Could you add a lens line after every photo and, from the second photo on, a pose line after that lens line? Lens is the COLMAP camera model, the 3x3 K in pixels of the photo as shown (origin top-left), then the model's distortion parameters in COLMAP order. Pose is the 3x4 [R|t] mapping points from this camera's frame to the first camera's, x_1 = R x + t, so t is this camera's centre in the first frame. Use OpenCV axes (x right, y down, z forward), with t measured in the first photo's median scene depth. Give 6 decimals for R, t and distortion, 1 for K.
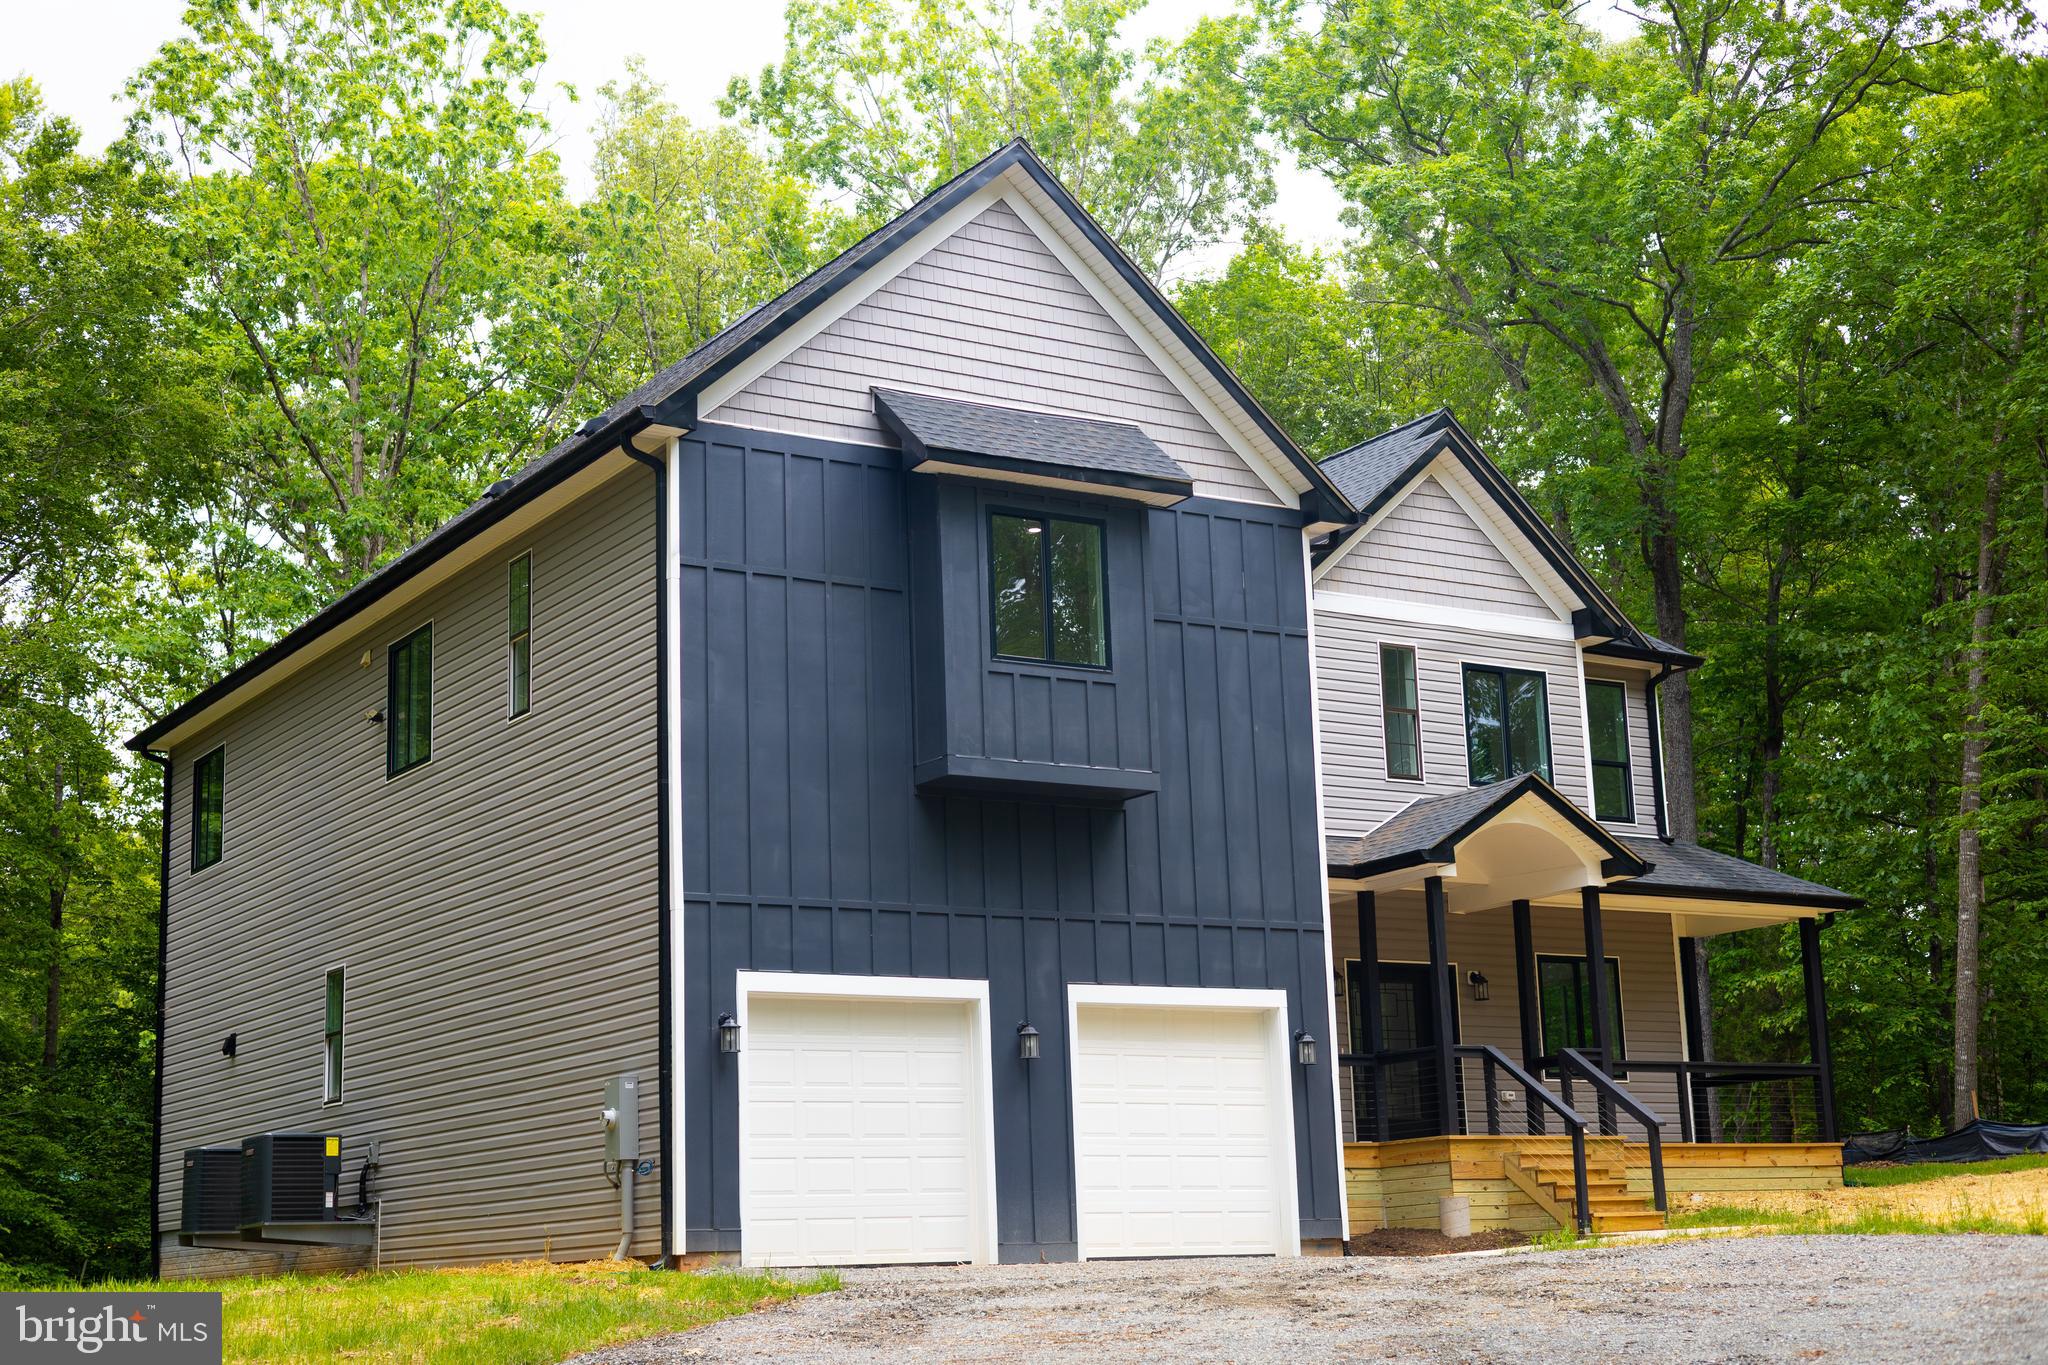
lens RADIAL K [[2829.2, 0, 1024.0], [0, 2829.2, 682.5], [0, 0, 1]] dist [0.014078, -0.000452]
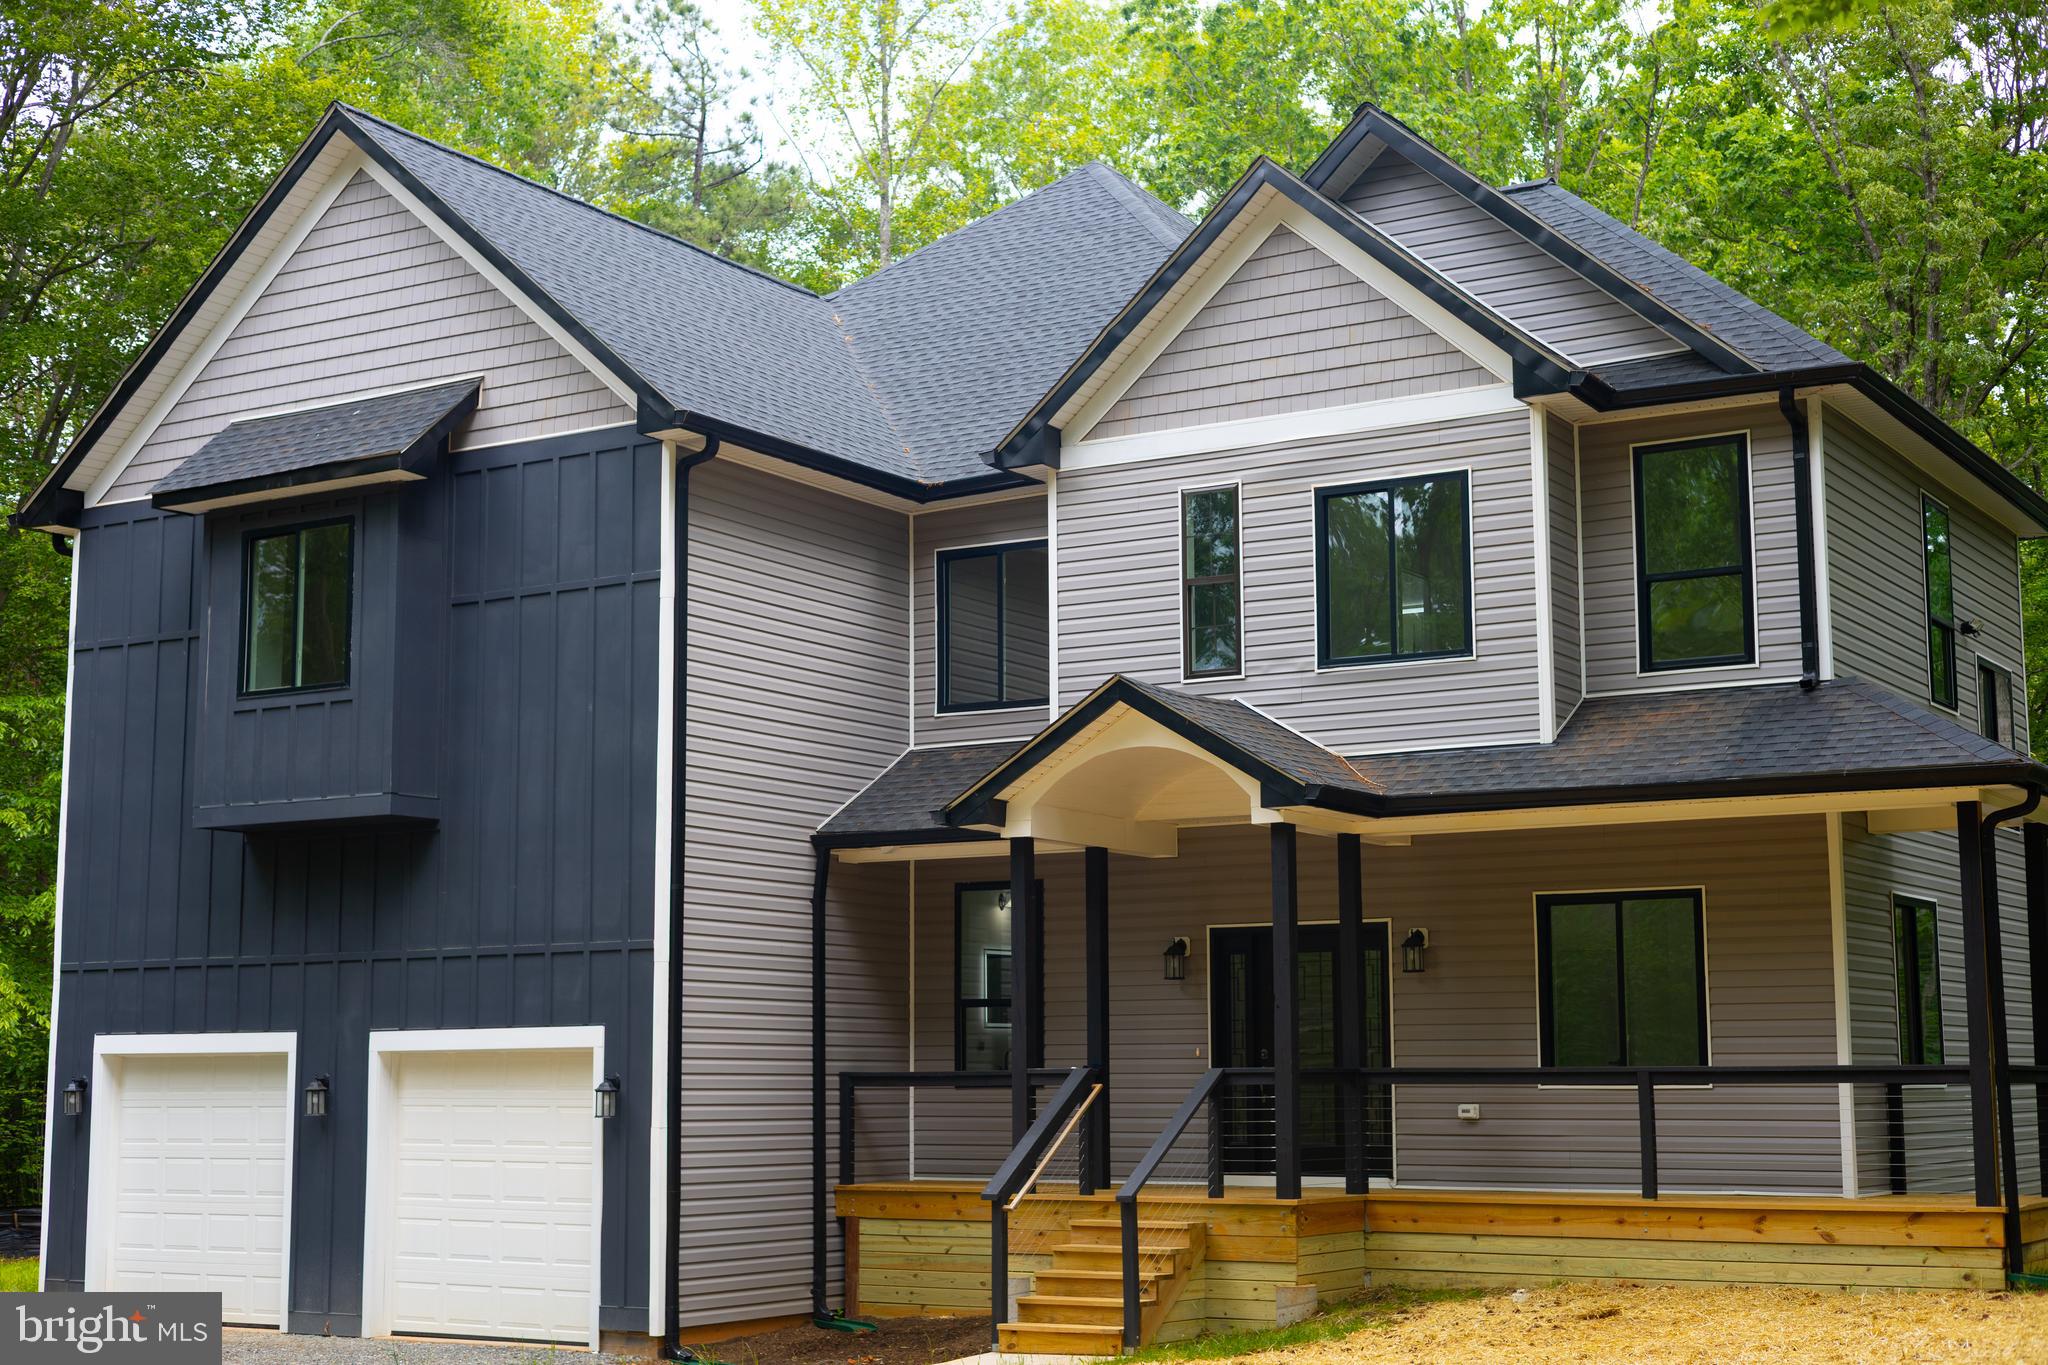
lens RADIAL K [[2829.2, 0, 1024.0], [0, 2829.2, 682.5], [0, 0, 1]] dist [0.014078, -0.000452]
pose [[0.442295, -0.092969, -0.892038, 0.912640], [0.179458, 0.983672, -0.013540, 0.044748], [0.878732, -0.154095, 0.451757, 0.769841]]
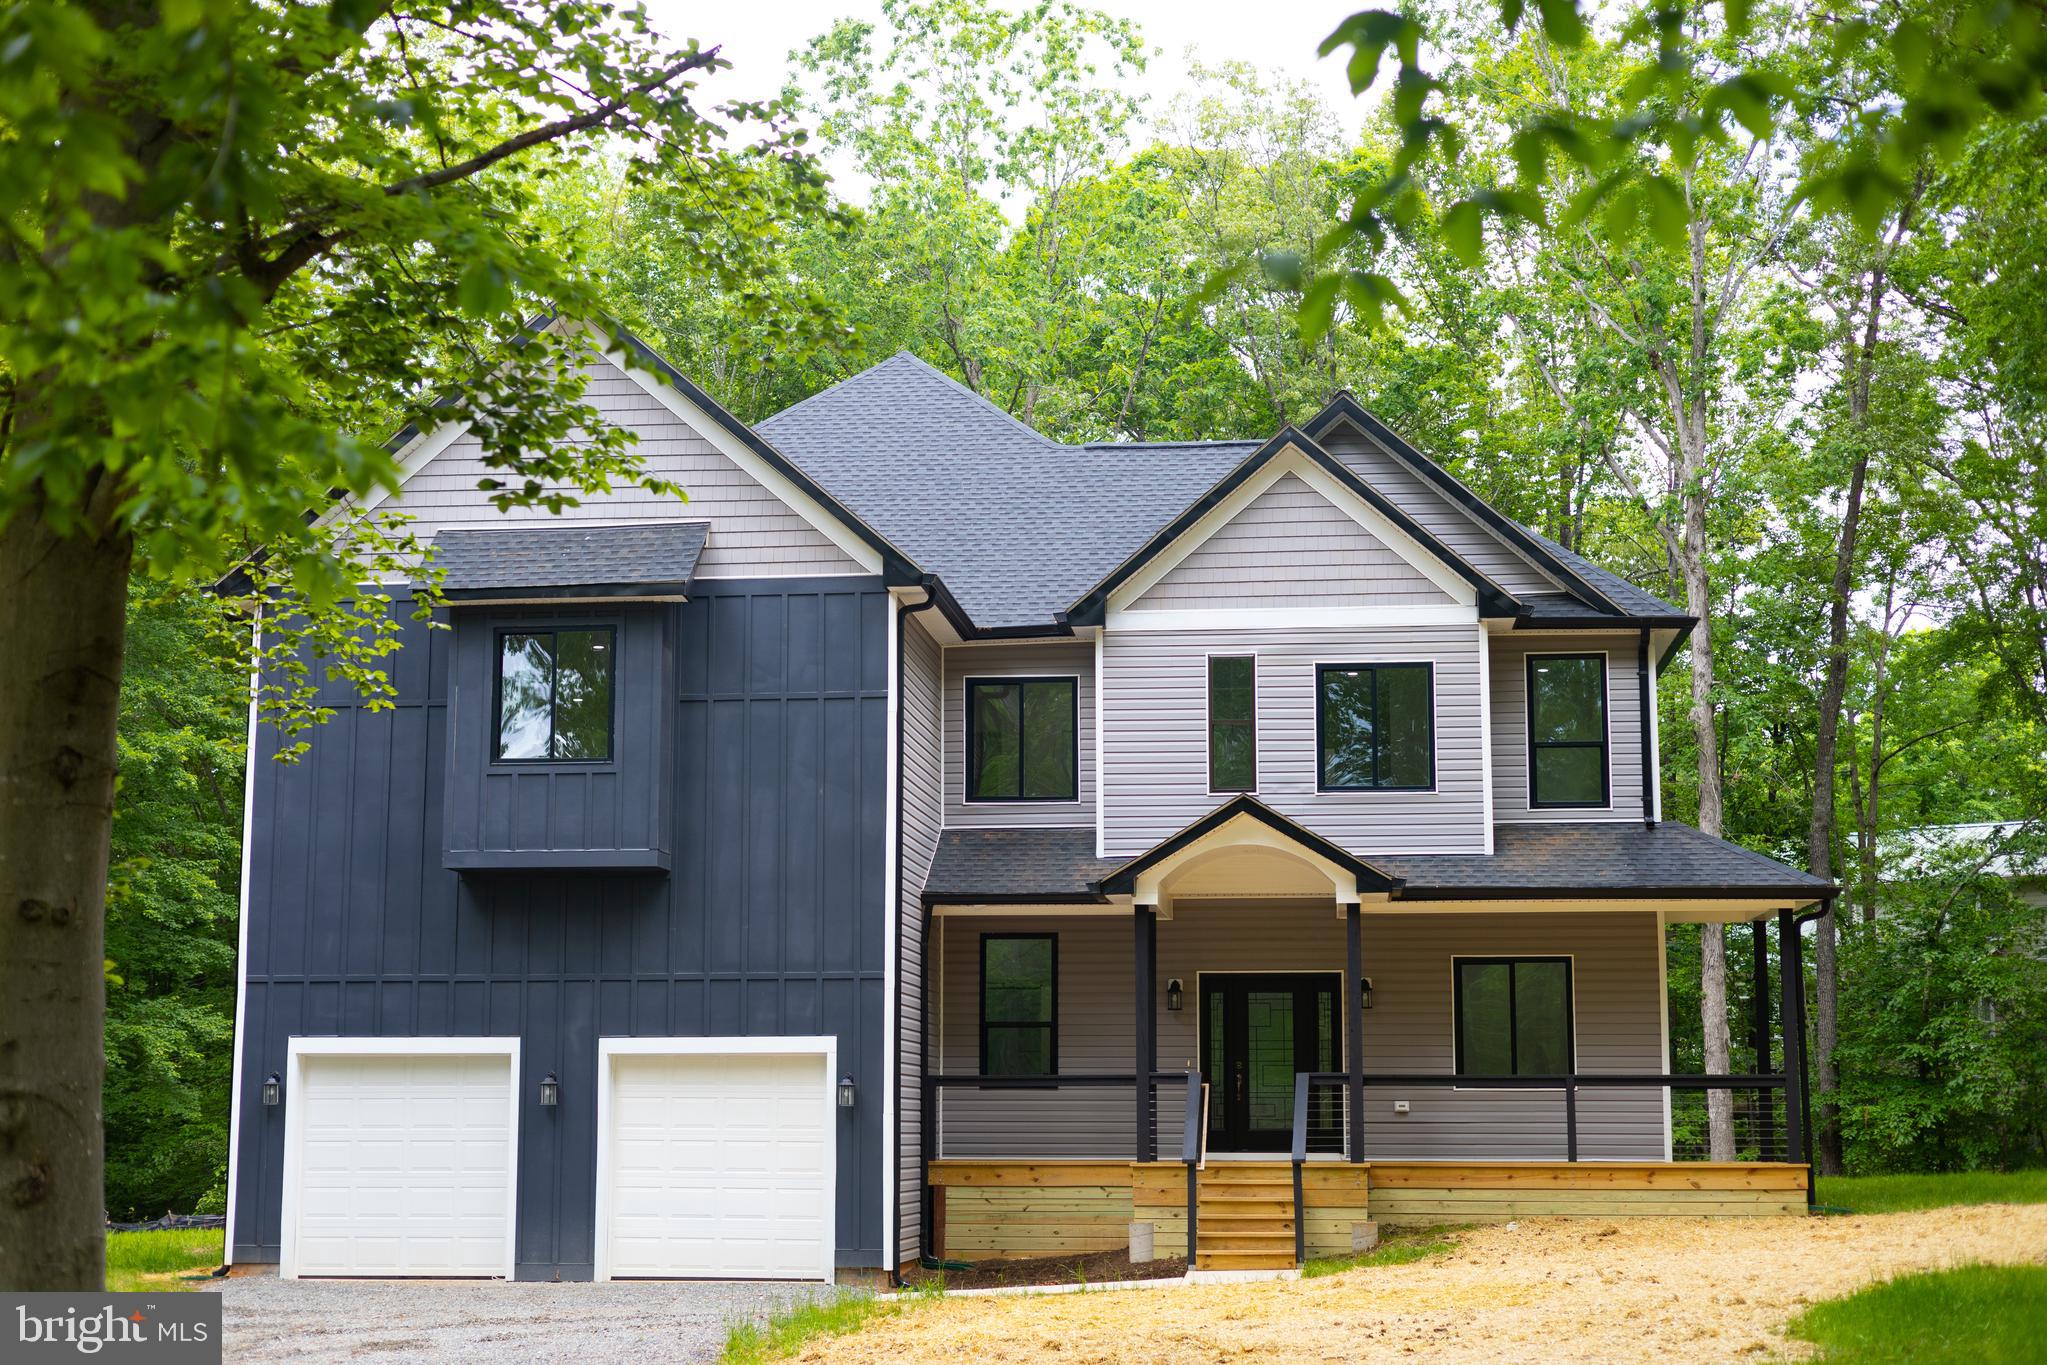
lens RADIAL K [[2868.4, 0, 1023.5], [0, 2868.4, 682.5], [0, 0, 1]] dist [0.006912, 0.049076]
pose [[0.779774, -0.059101, -0.623265, 0.858304], [0.105164, 0.993754, 0.037339, -0.059808], [0.617165, -0.094661, 0.781119, 0.208407]]
